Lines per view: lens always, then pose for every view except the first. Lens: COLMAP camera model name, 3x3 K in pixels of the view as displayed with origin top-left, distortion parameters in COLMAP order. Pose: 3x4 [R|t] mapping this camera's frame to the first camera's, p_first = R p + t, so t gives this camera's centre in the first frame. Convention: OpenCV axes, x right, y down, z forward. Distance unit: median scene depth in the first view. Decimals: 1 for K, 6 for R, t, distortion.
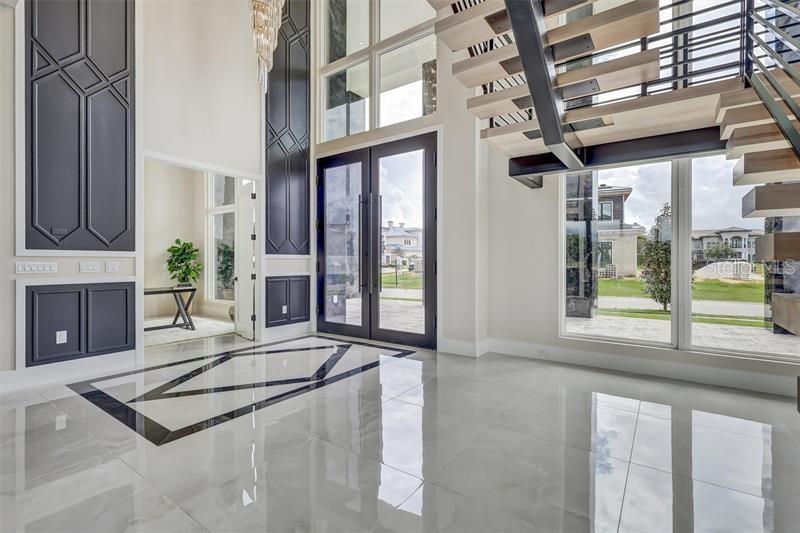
lens RADIAL K [[376.1, 0, 398.8], [0, 376.1, 265.3], [0, 0, 1]] dist [0.004107, -0.000035]
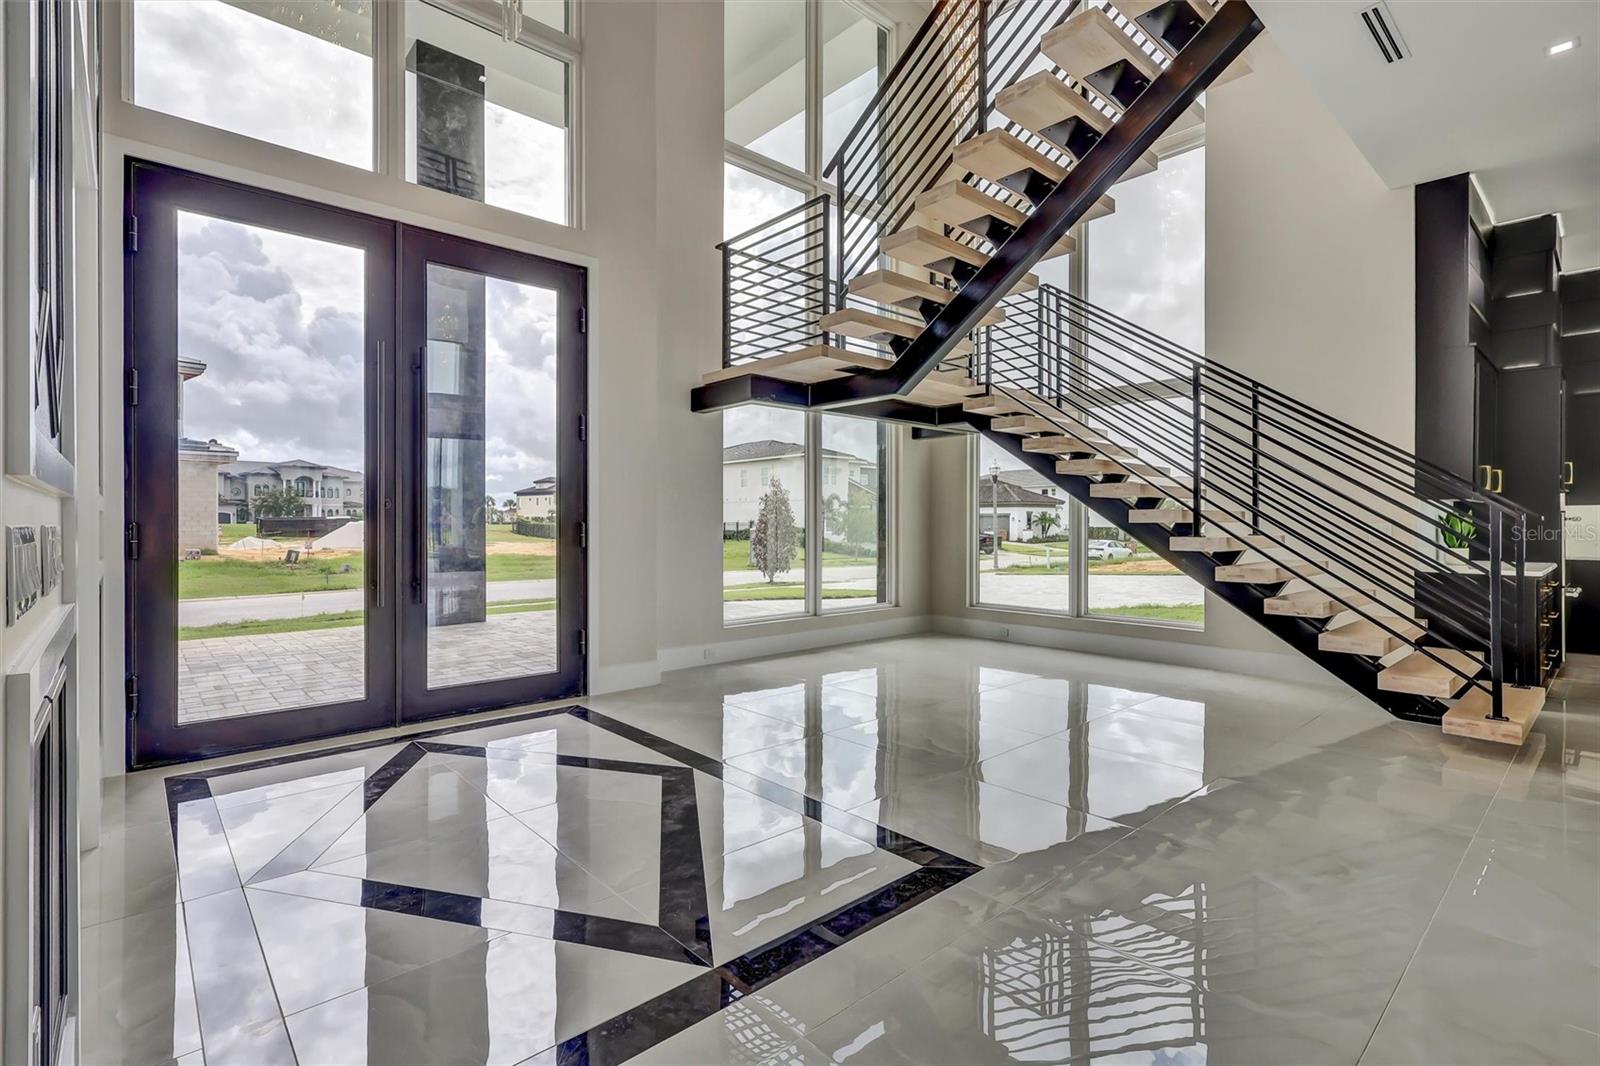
lens RADIAL K [[752.2, 0, 801.2], [0, 752.2, 529.2], [0, 0, 1]] dist [0.004107, -0.000035]
pose [[0.208525, -0.010310, 0.977963, -0.748450], [0.009746, 0.999917, 0.008463, -0.004148], [-0.977969, 0.007766, 0.208608, 0.444886]]
